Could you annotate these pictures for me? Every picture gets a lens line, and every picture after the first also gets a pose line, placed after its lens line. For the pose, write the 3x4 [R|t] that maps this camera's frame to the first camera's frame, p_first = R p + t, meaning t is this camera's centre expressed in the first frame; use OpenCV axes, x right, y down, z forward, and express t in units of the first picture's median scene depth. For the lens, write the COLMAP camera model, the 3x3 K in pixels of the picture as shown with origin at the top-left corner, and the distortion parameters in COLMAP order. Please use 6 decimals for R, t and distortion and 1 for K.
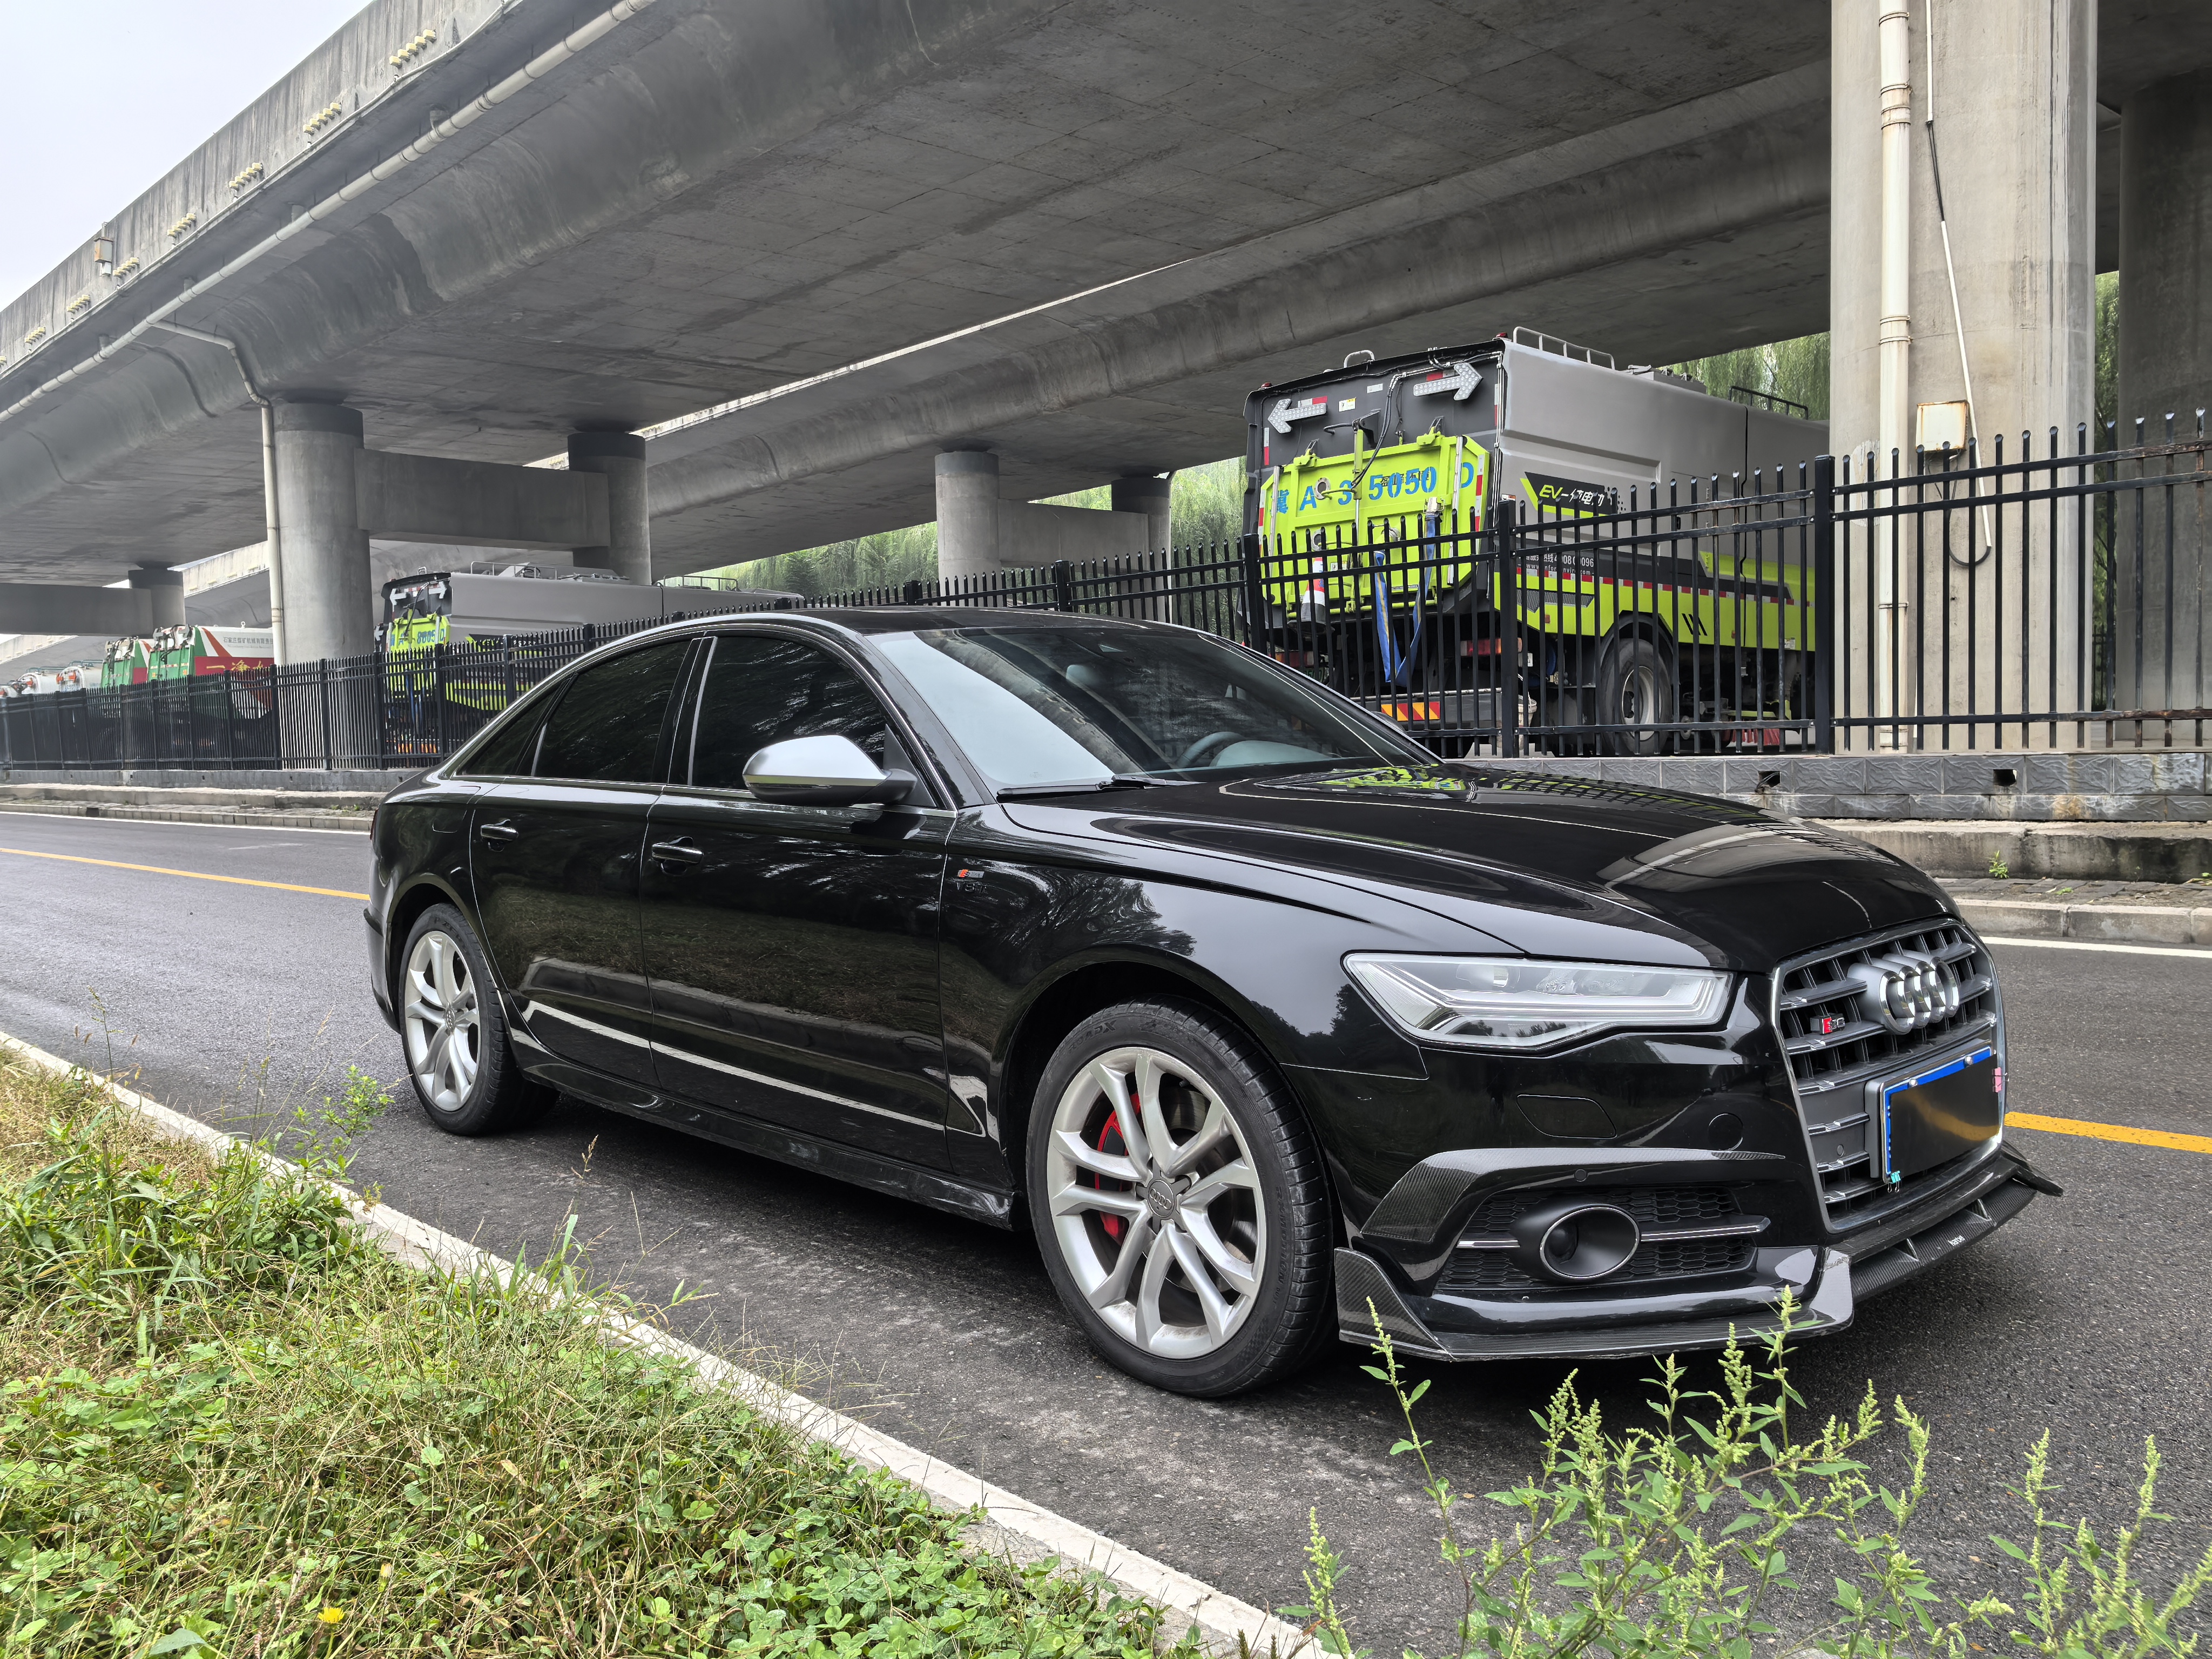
lens RADIAL K [[1709.1, 0, 1111.4], [0, 1709.1, 826.2], [0, 0, 1]] dist [0.001955, -0.030065]
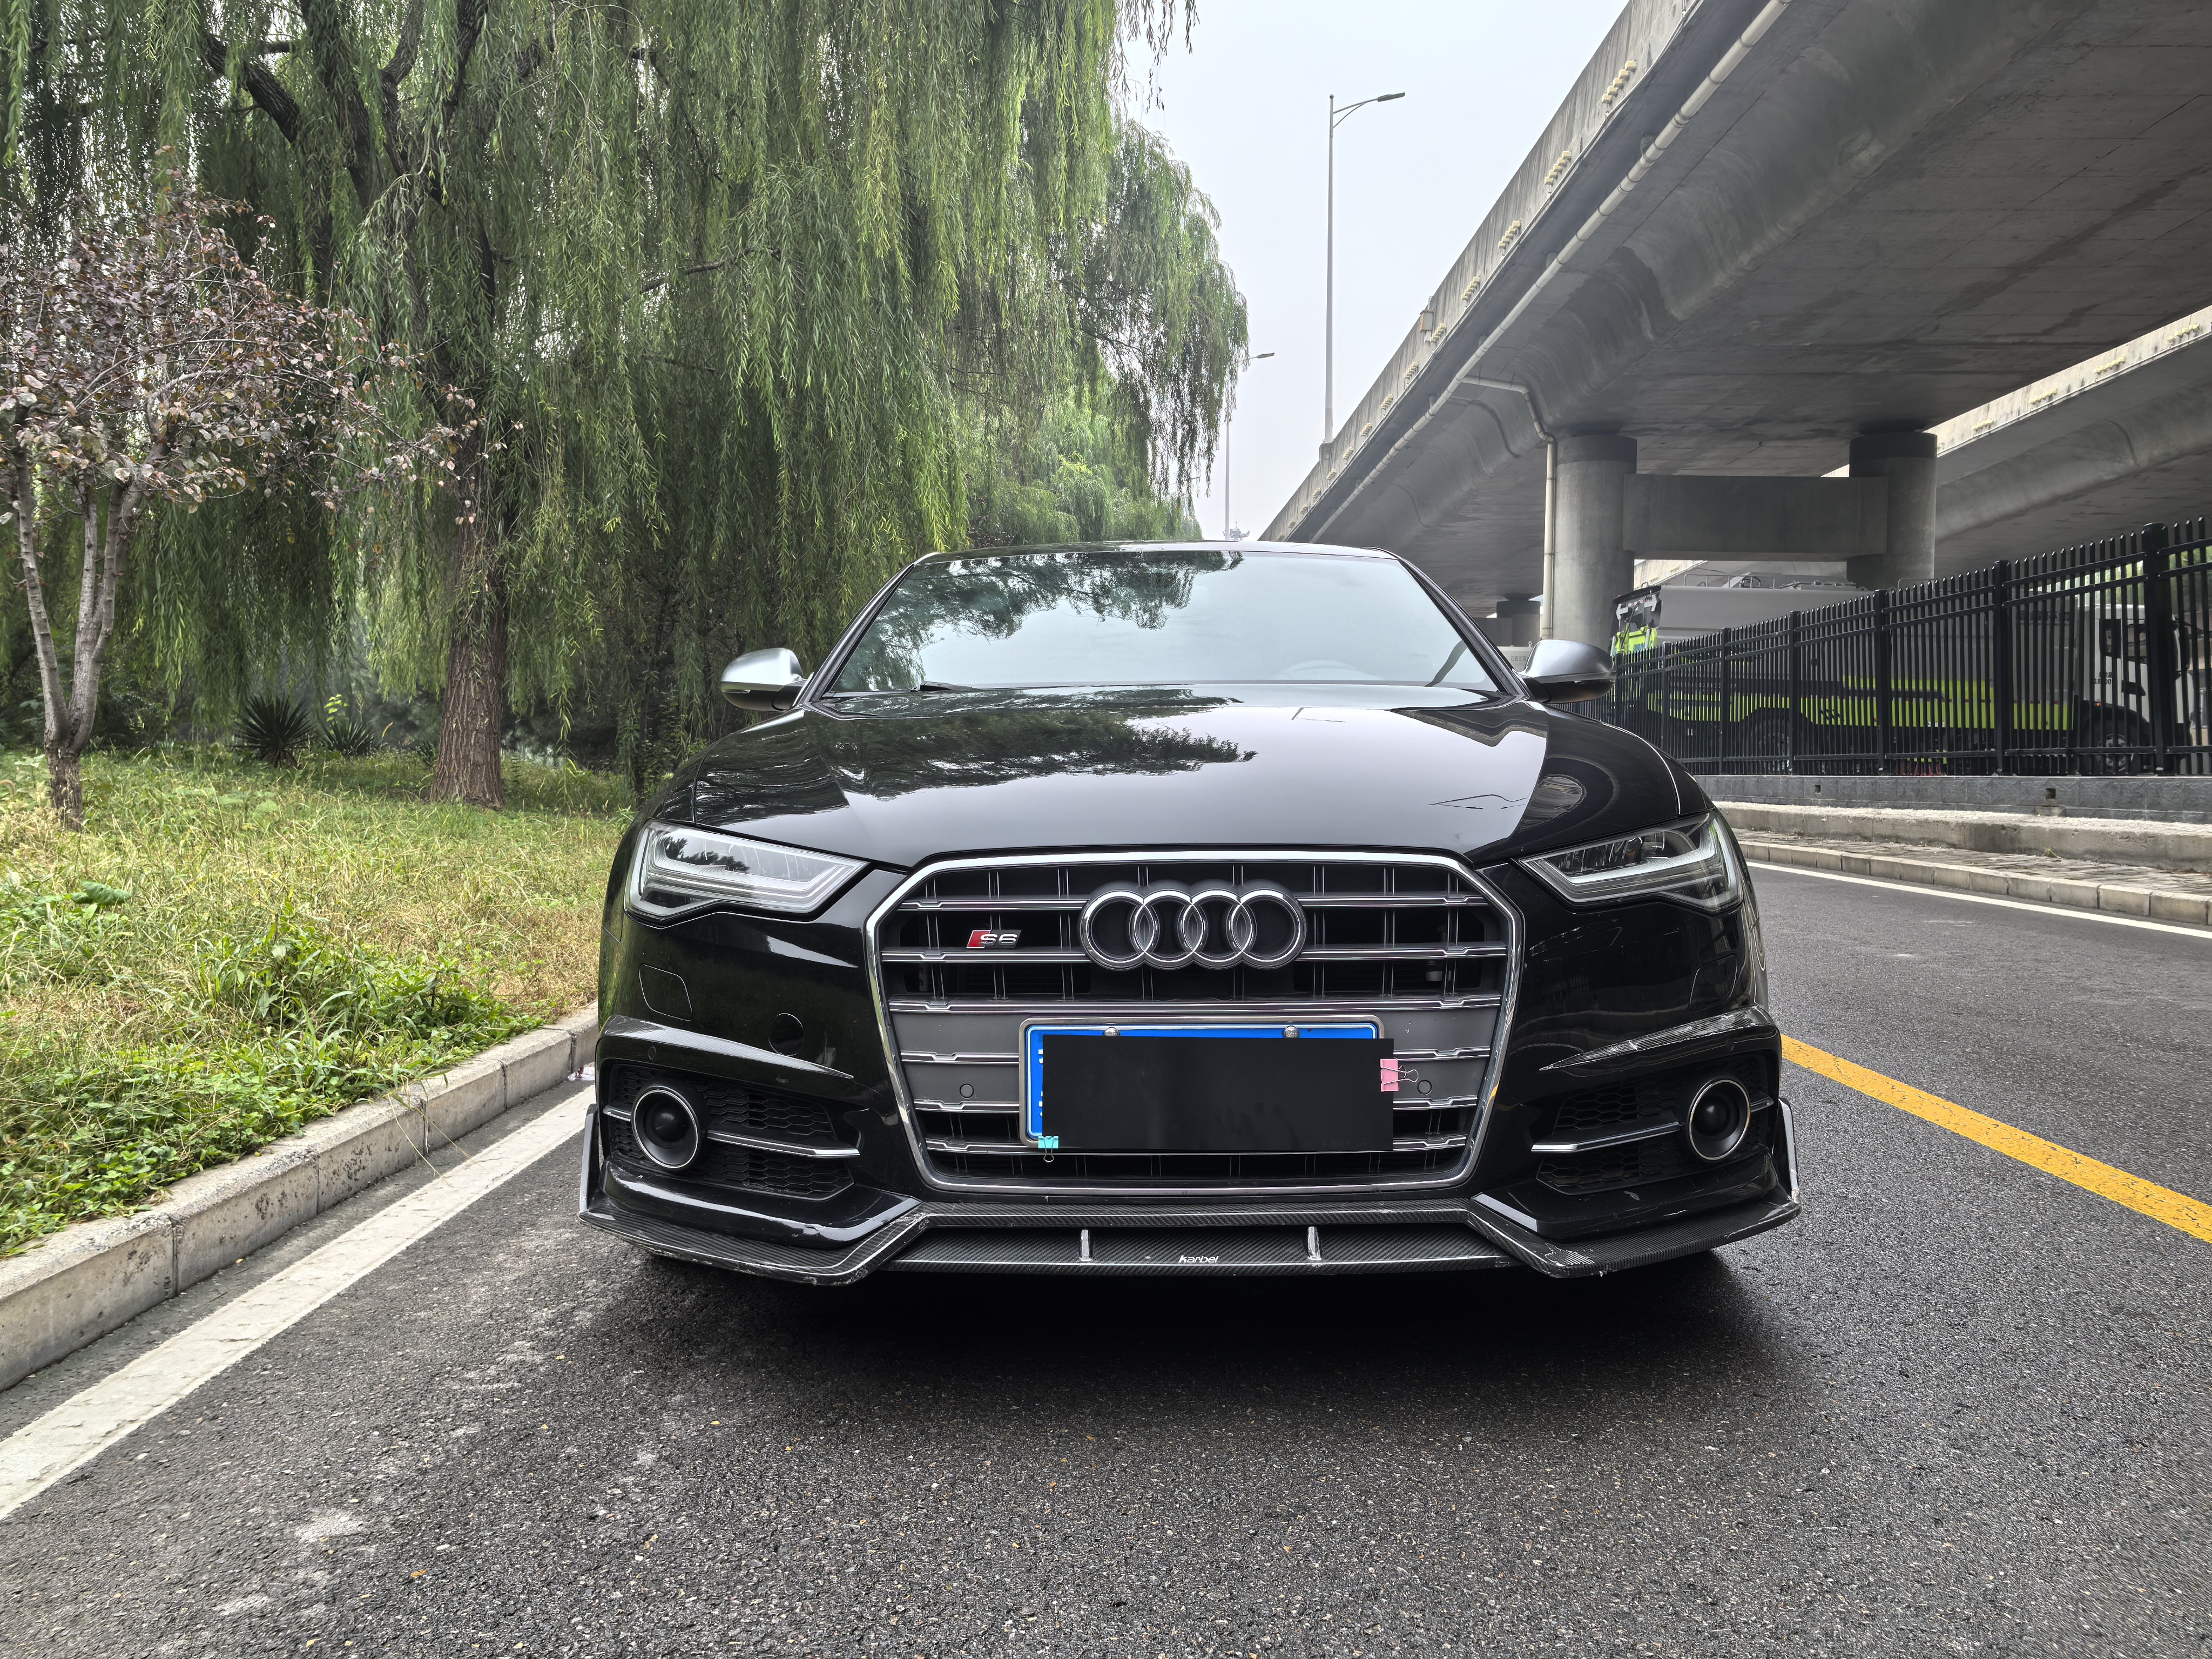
lens RADIAL K [[1709.1, 0, 1100.8], [0, 1709.1, 816.1], [0, 0, 1]] dist [0.001955, -0.030065]
pose [[0.706431, 0.047337, -0.706198, 0.098911], [-0.062255, 0.998050, 0.004624, 0.005003], [0.705039, 0.040698, 0.708000, 0.044523]]
